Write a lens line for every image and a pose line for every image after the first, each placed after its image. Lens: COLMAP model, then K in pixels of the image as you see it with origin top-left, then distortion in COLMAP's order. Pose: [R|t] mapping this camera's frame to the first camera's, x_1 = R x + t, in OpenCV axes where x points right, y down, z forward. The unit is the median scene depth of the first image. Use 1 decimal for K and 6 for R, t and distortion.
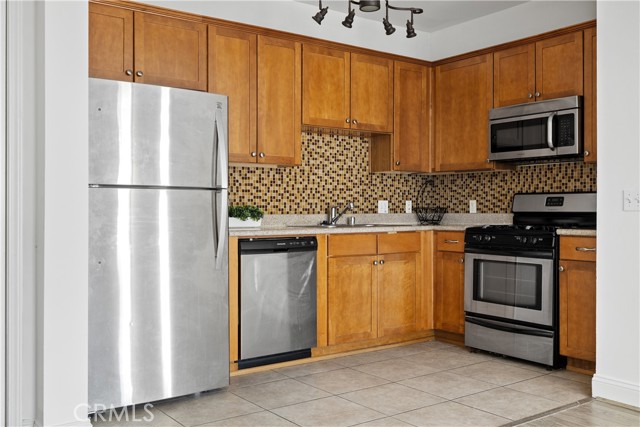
lens RADIAL K [[631.5, 0, 330.7], [0, 631.5, 204.6], [0, 0, 1]] dist [0.001984, 0.000000]
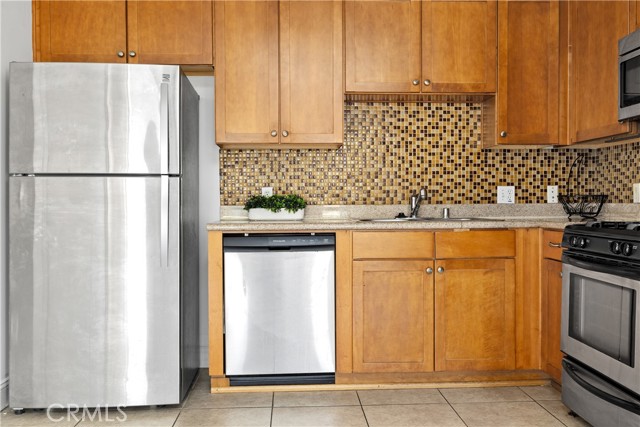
lens RADIAL K [[631.5, 0, 321.0], [0, 631.5, 208.0], [0, 0, 1]] dist [0.001984, 0.000000]
pose [[0.829109, 0.001792, -0.559083, 0.380383], [0.008548, 0.999837, 0.015882, 0.006842], [0.559021, -0.017947, 0.828959, 0.319751]]
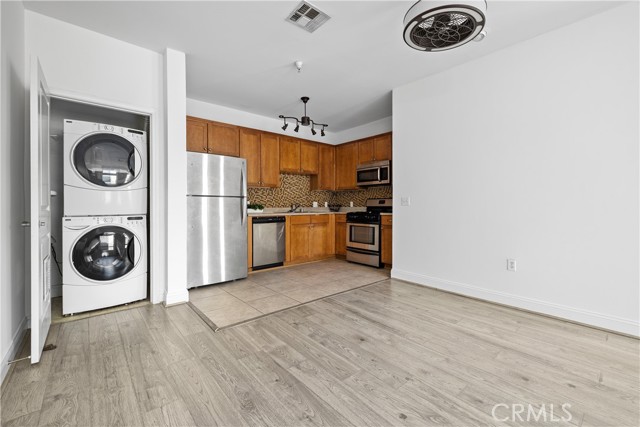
lens RADIAL K [[274.8, 0, 325.6], [0, 274.8, 205.8], [0, 0, 1]] dist [-0.002600, -0.000252]
pose [[0.996802, -0.001585, 0.079891, 0.045347], [0.001054, 0.999977, 0.006690, 0.002333], [-0.079899, -0.006584, 0.996781, -0.072242]]
